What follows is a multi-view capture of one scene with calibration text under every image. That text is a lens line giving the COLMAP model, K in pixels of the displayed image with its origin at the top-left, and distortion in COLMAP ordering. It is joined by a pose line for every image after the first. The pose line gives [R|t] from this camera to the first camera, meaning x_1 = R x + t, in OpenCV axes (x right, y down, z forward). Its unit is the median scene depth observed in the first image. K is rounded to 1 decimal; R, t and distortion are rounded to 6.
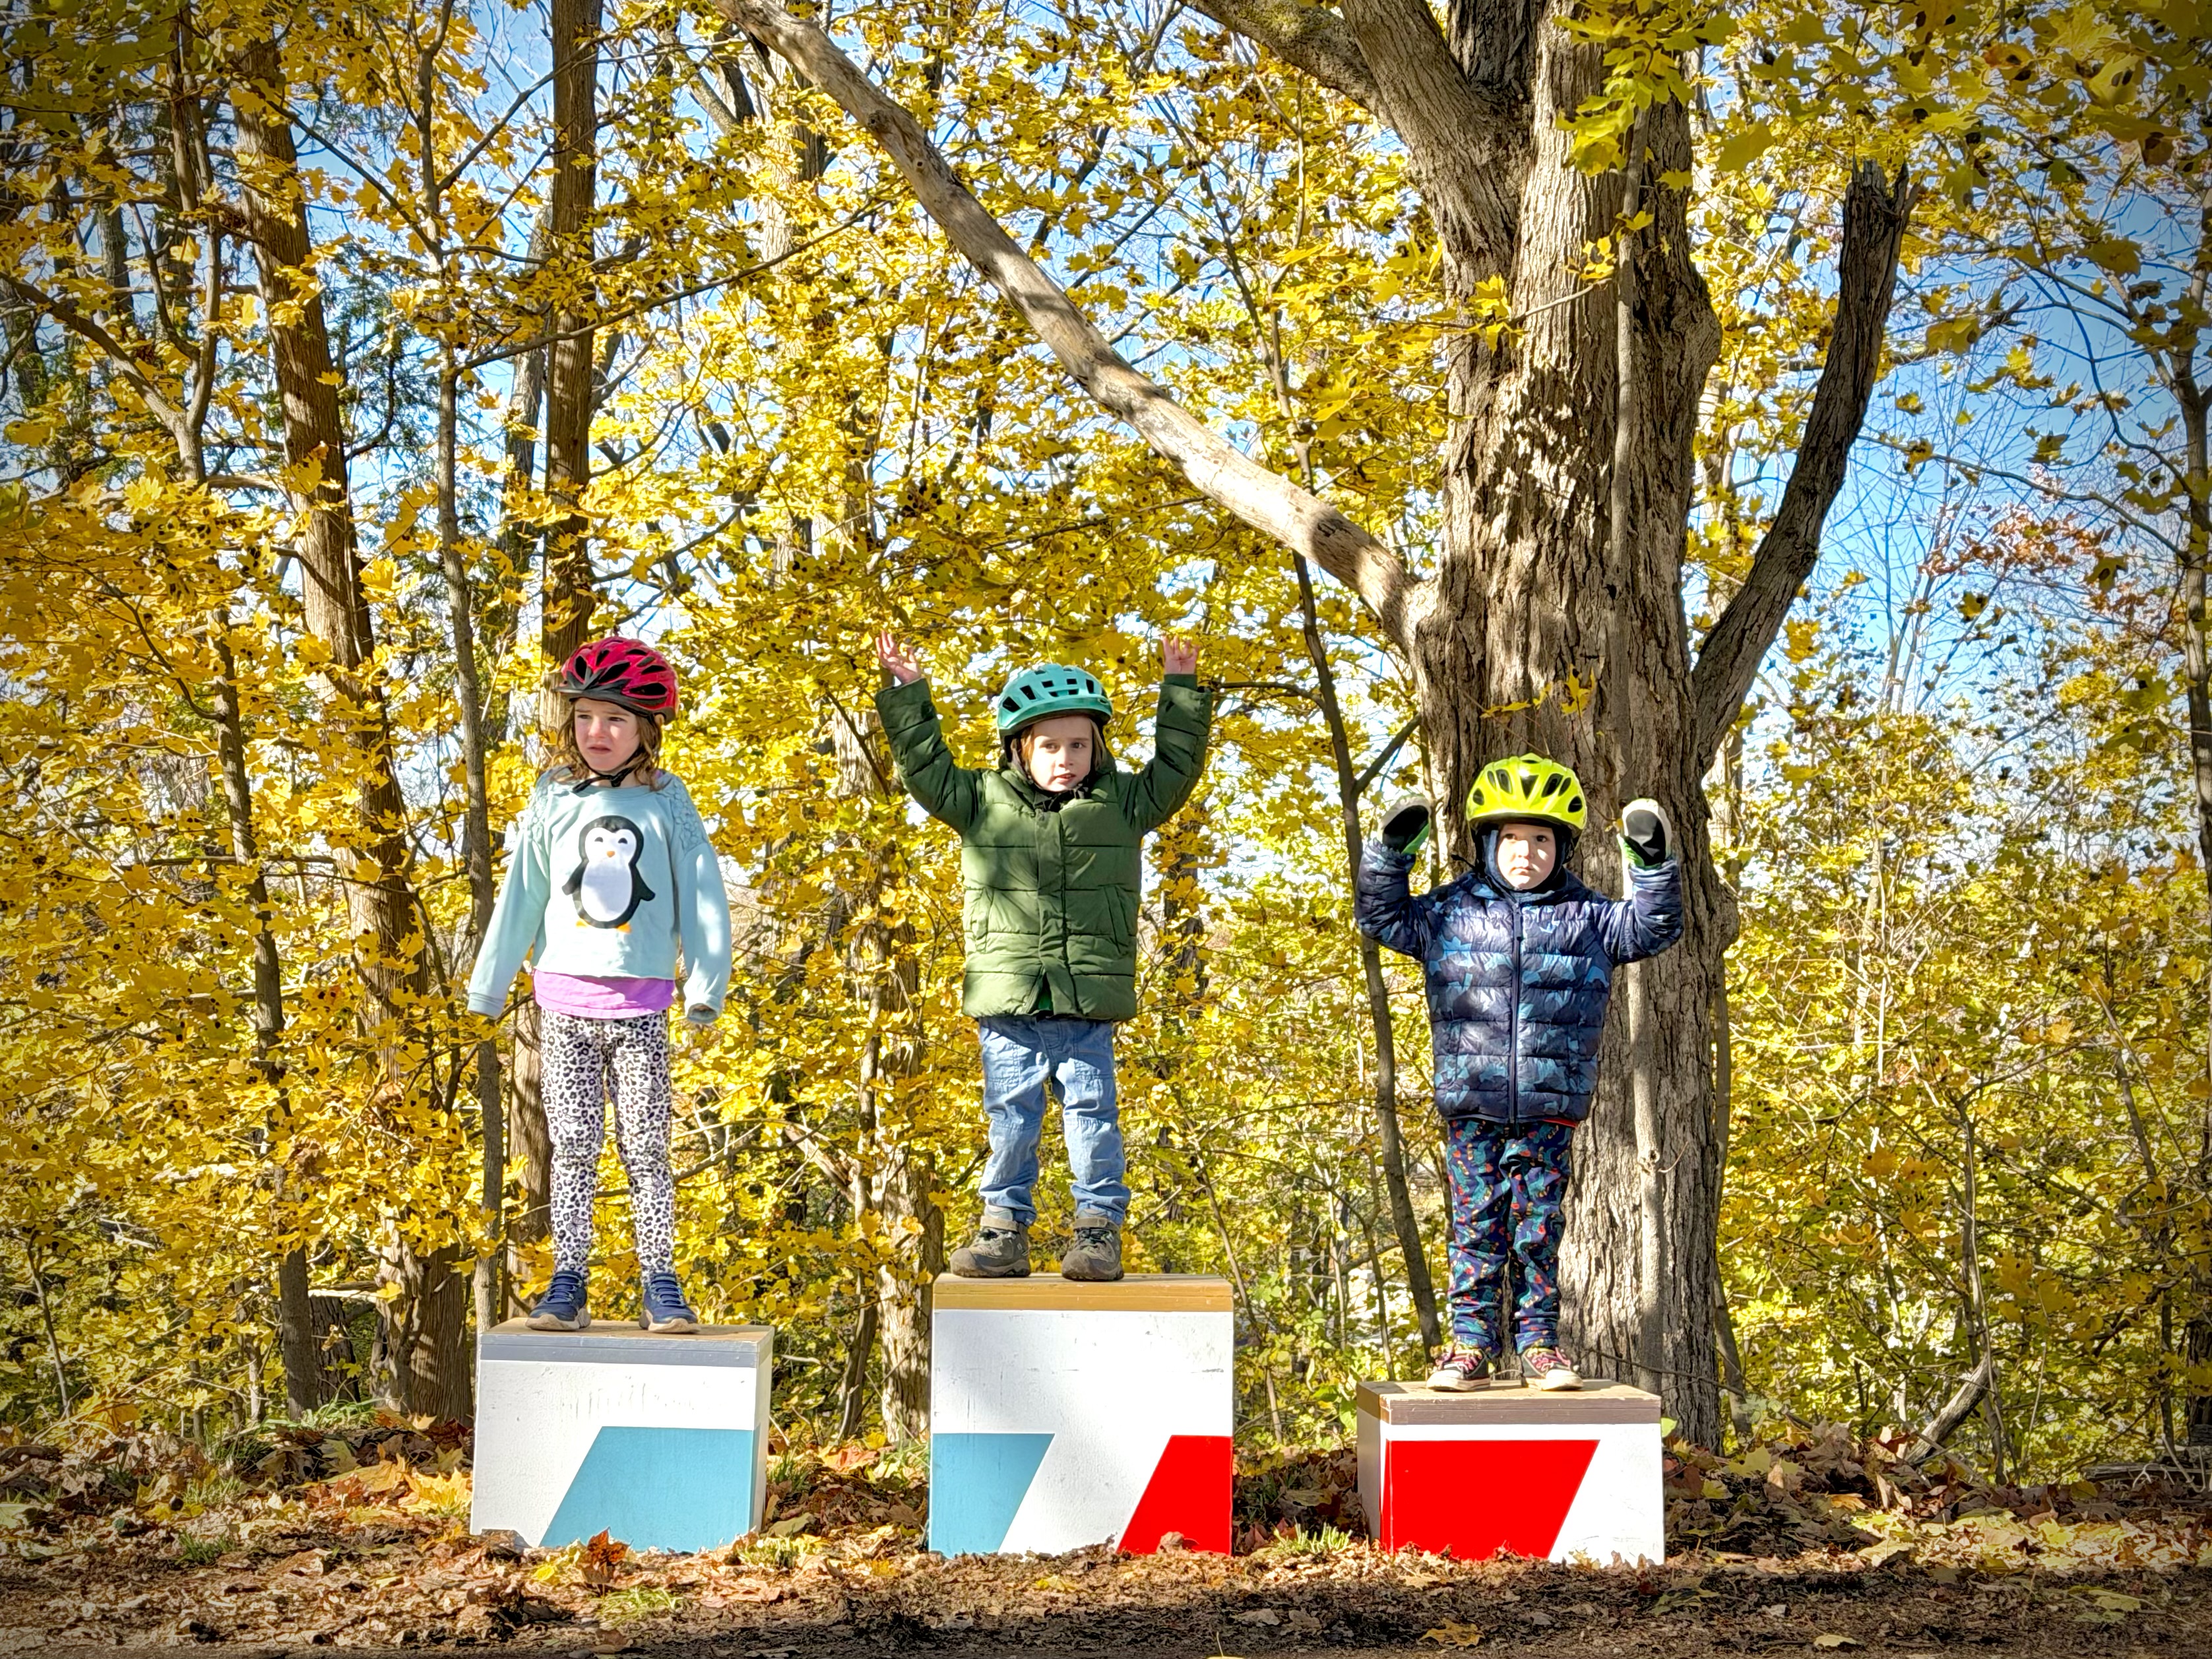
lens RADIAL K [[3195.3, 0, 1143.5], [0, 3195.3, 908.2], [0, 0, 1]] dist [0.105804, -0.031254]
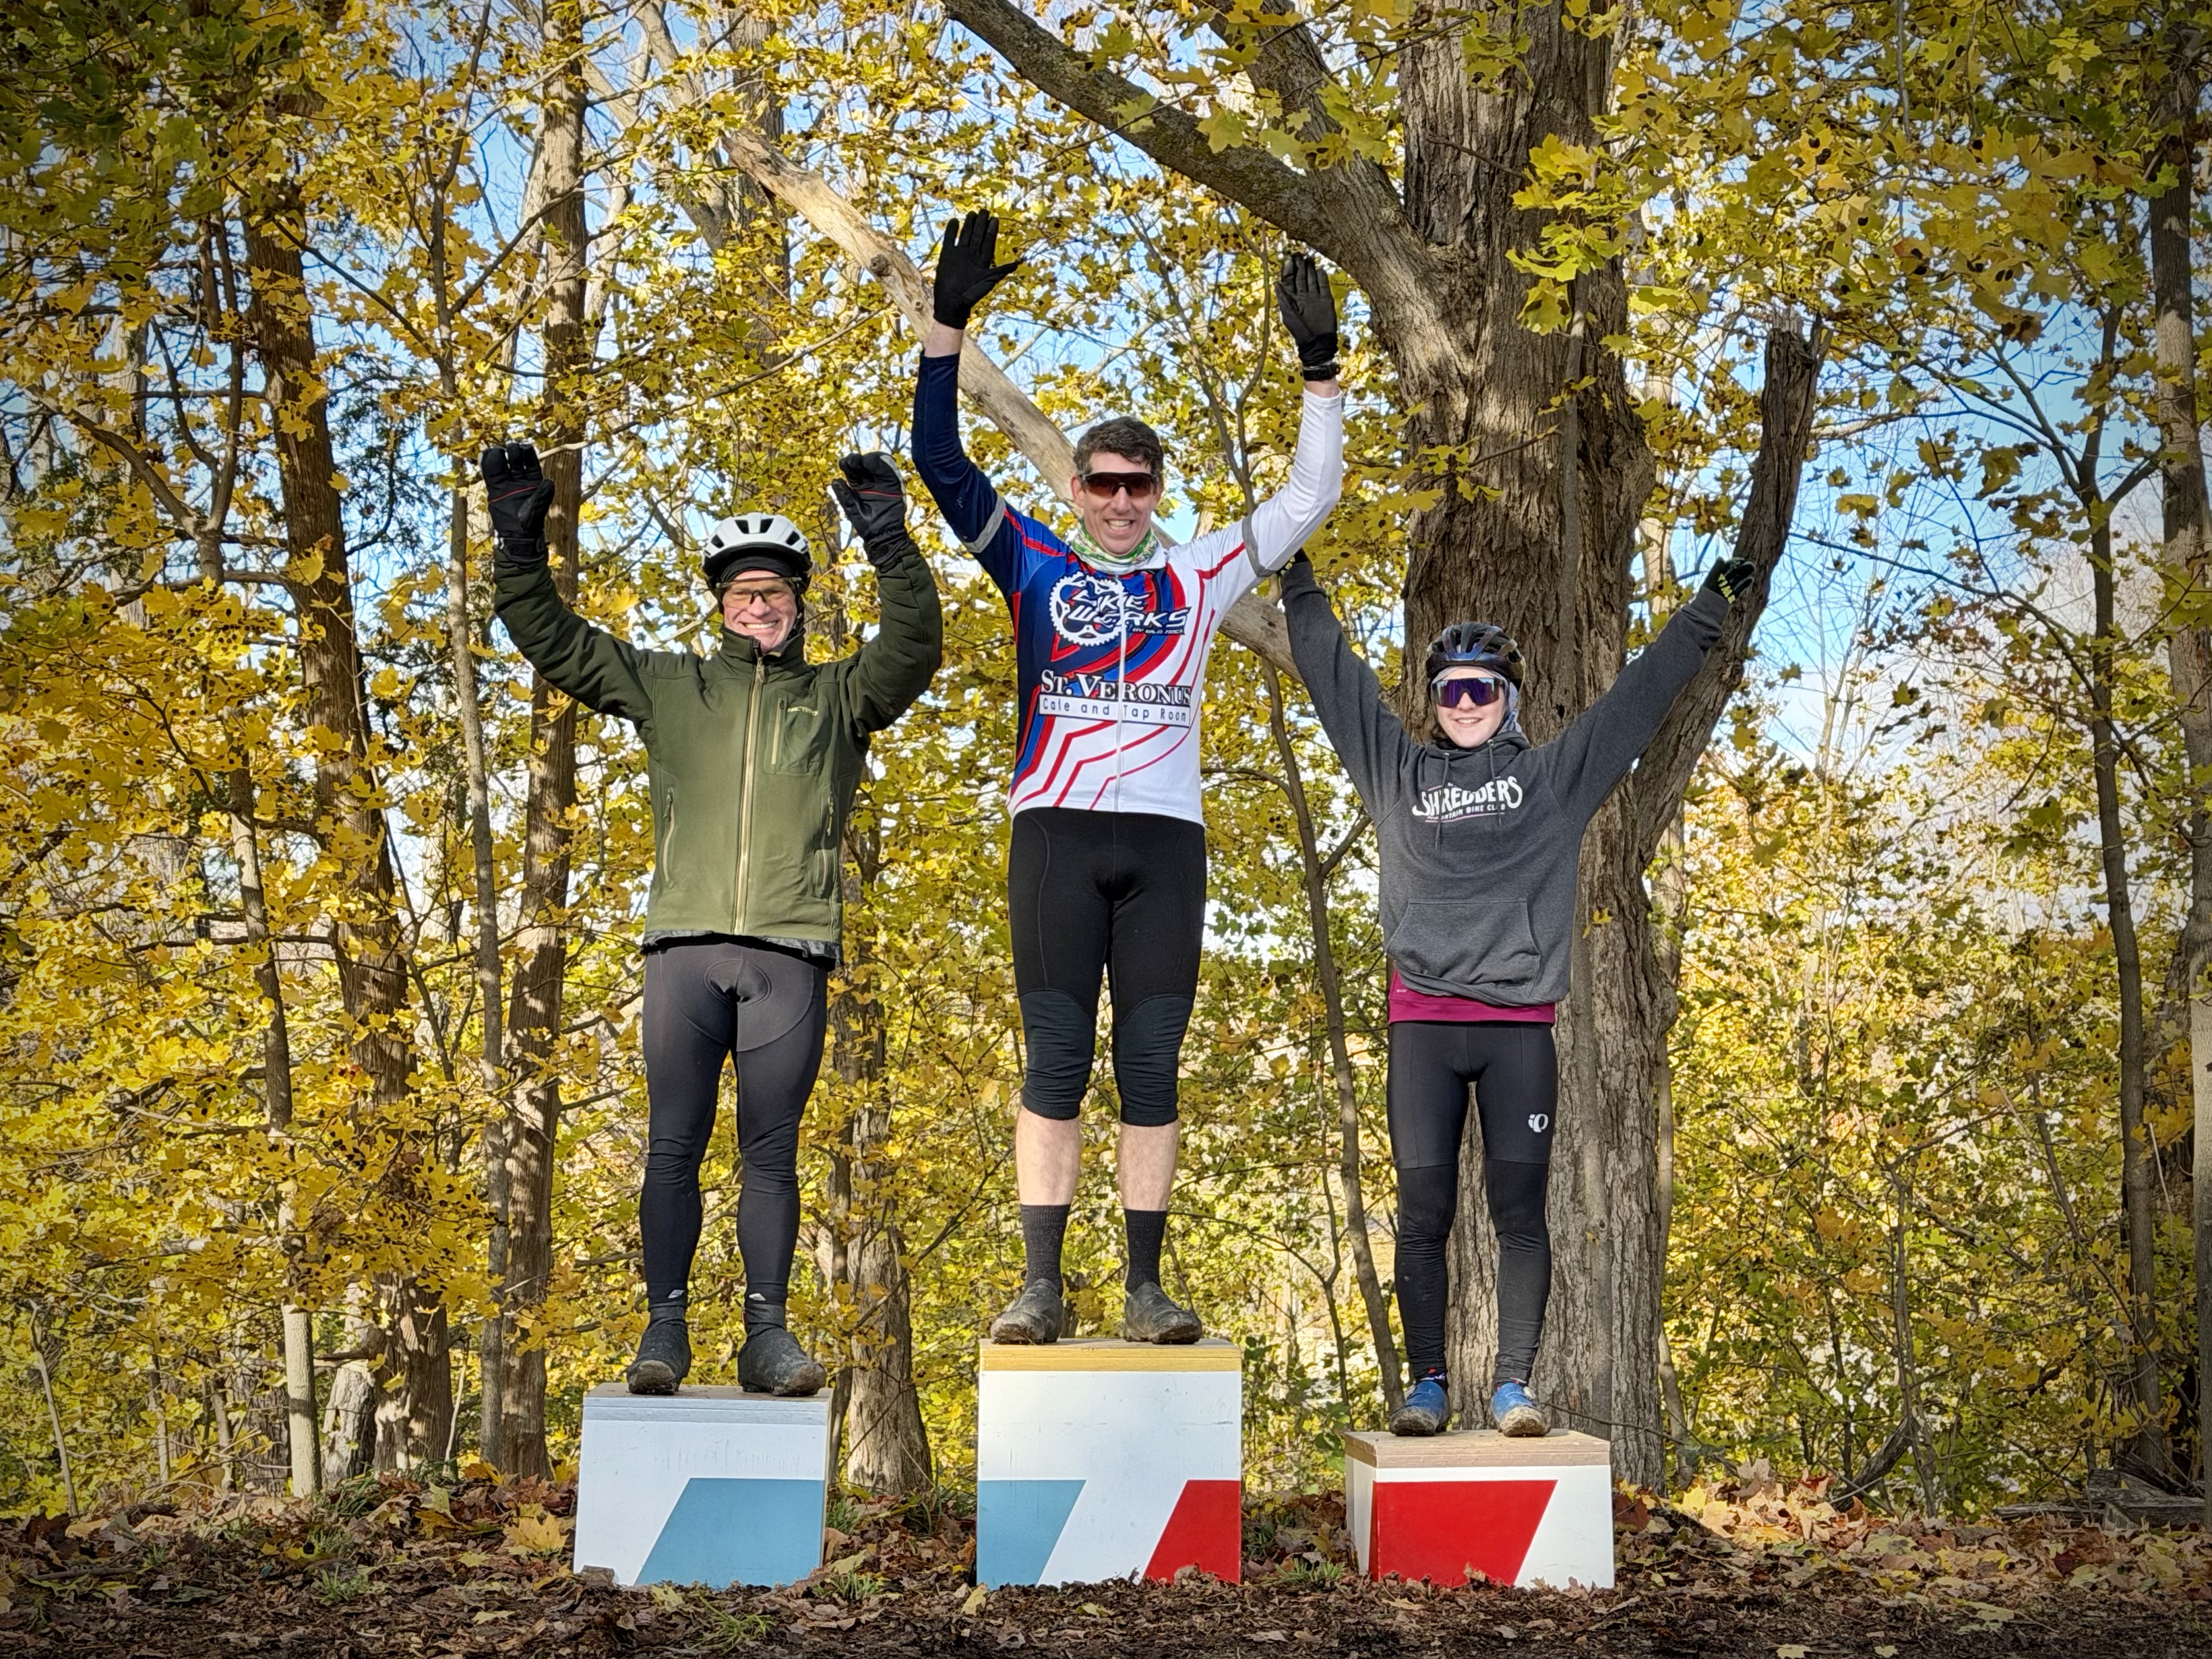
lens RADIAL K [[3327.1, 0, 1211.1], [0, 3327.1, 828.3], [0, 0, 1]] dist [0.127471, -0.060393]
pose [[0.999113, -0.002133, 0.042049, -0.025312], [0.003615, 0.999374, -0.035204, -0.020857], [-0.041948, 0.035325, 0.998495, -0.159748]]
